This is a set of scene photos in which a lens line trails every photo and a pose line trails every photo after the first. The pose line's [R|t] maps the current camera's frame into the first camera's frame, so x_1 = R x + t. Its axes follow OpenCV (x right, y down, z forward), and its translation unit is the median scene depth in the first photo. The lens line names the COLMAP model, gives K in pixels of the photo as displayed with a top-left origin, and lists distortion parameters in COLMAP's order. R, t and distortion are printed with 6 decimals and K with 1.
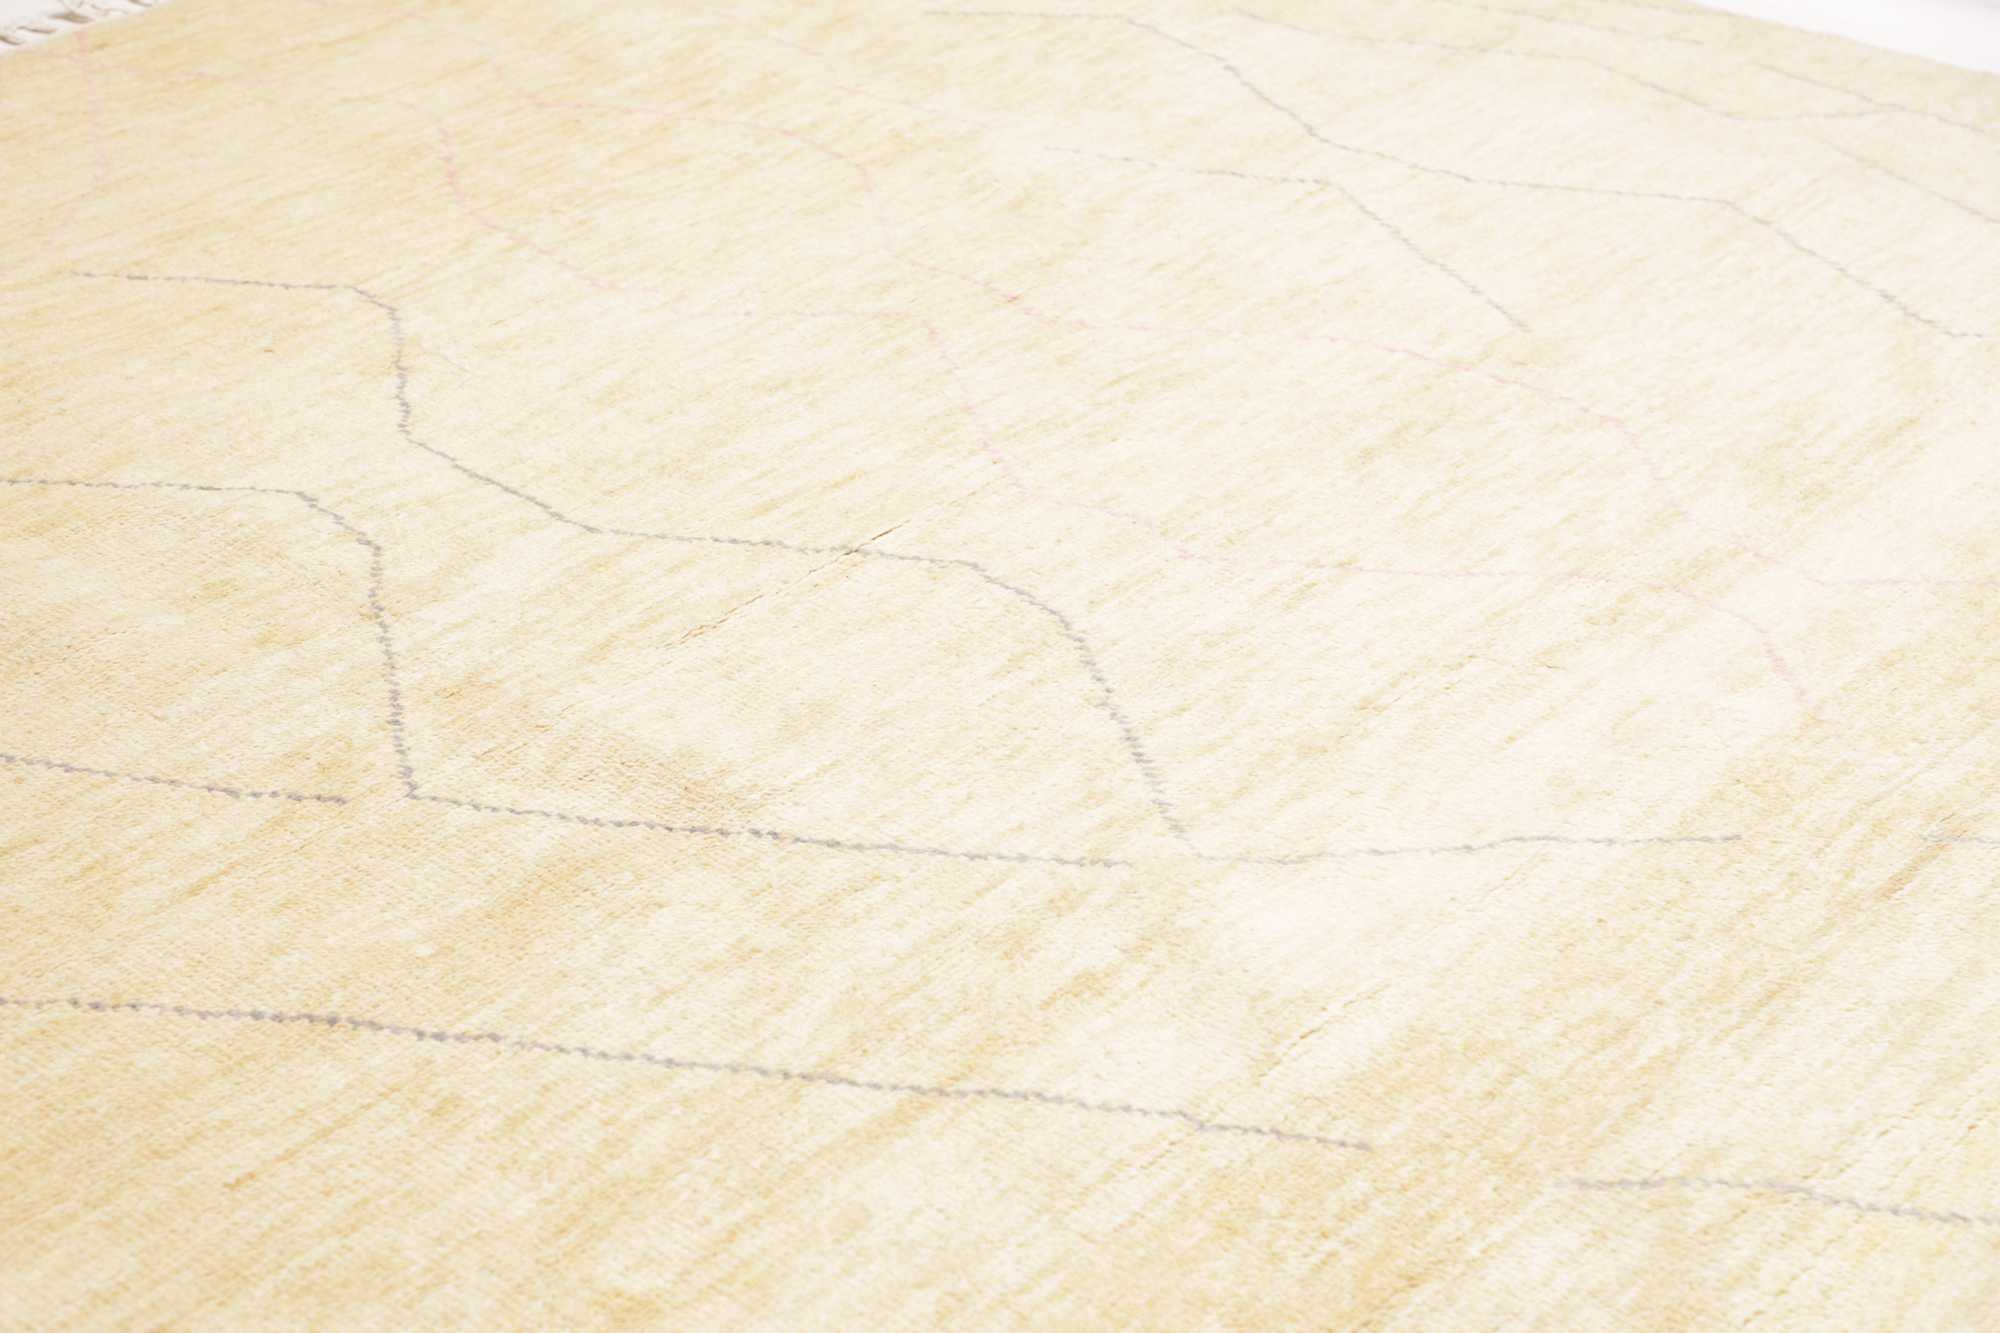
lens RADIAL K [[3495.5, 0, 992.8], [0, 3495.5, 659.8], [0, 0, 1]] dist [0.295964, 0.000000]
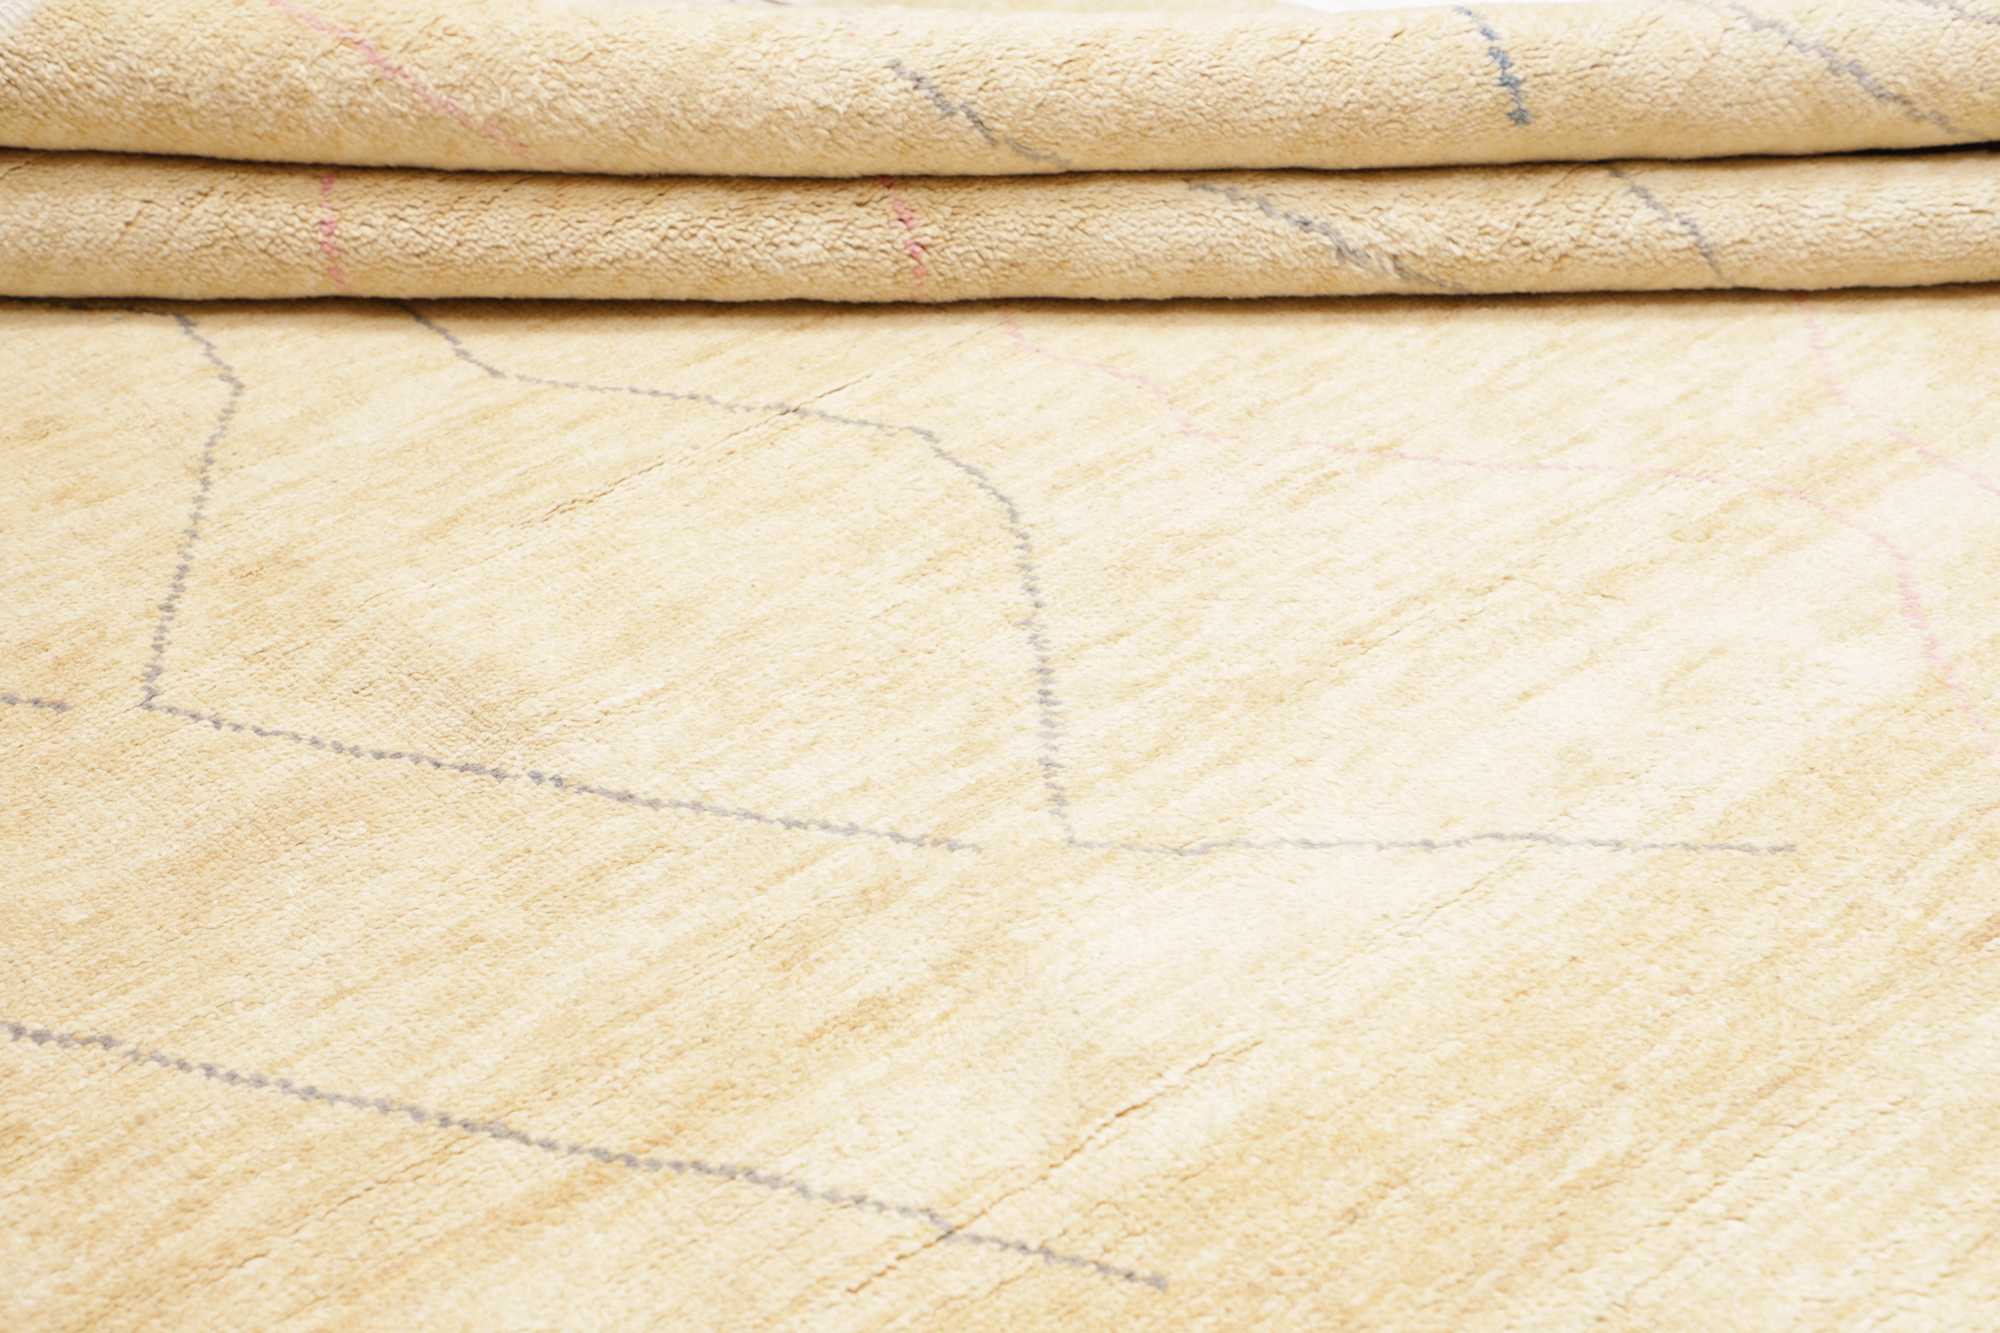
lens RADIAL K [[3083.5, 0, 1018.2], [0, 3083.5, 722.8], [0, 0, 1]] dist [0.220223, 0.000000]
pose [[0.985264, 0.051195, -0.163198, 0.151944], [-0.034760, 0.994175, 0.102021, -0.038069], [0.167471, -0.094845, 0.981304, 0.313519]]
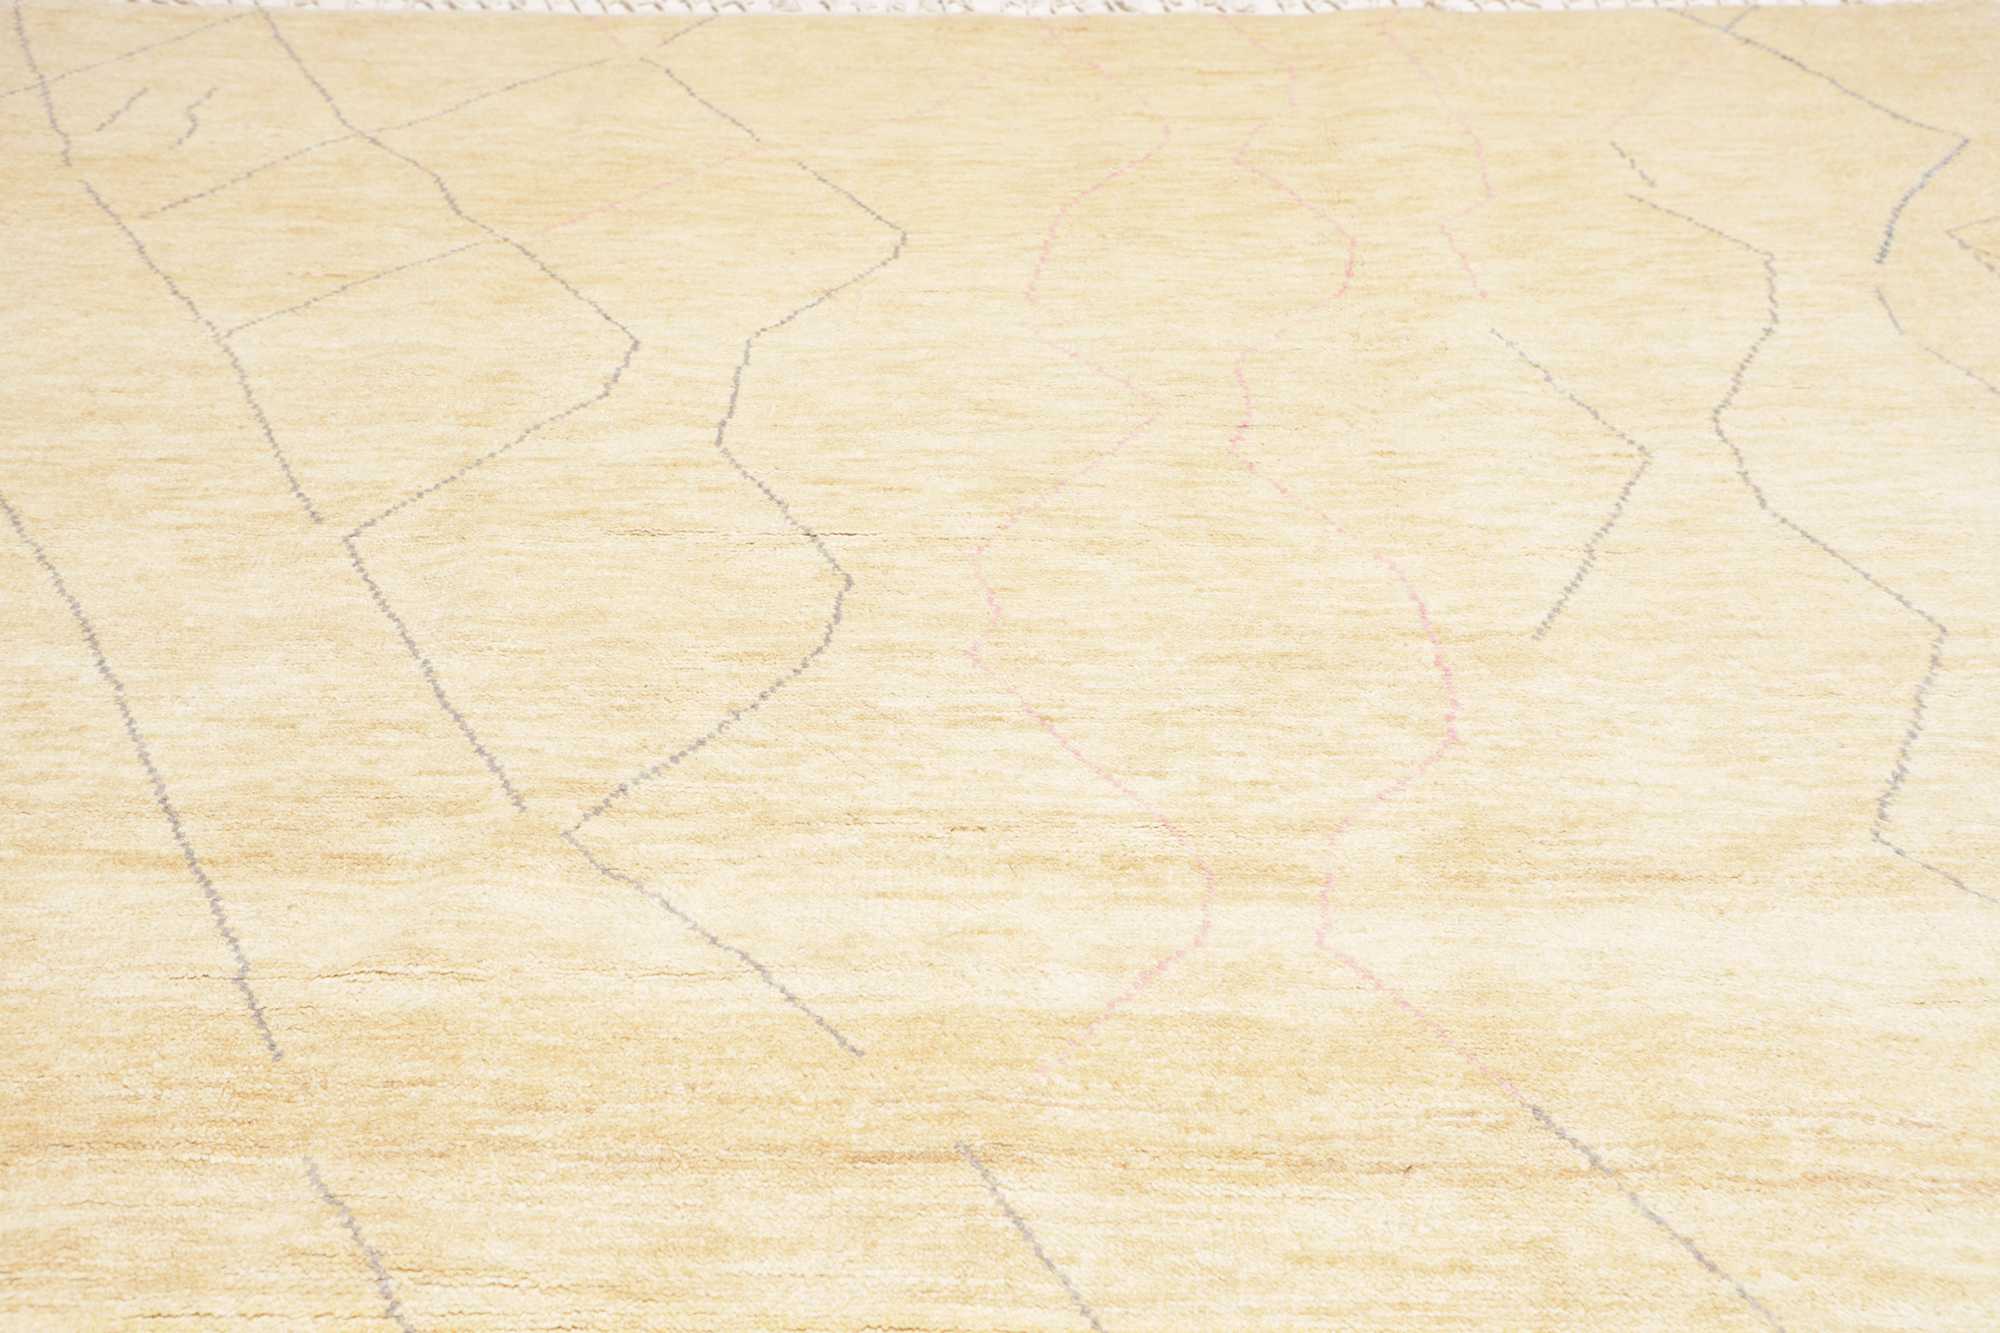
lens RADIAL K [[2545.5, 0, 977.8], [0, 2545.5, 670.5], [0, 0, 1]] dist [0.143057, 0.000000]
pose [[0.616721, 0.442035, -0.651353, 0.690168], [-0.373487, 0.892696, 0.252192, -0.269846], [0.692938, 0.087739, 0.715639, 0.427357]]
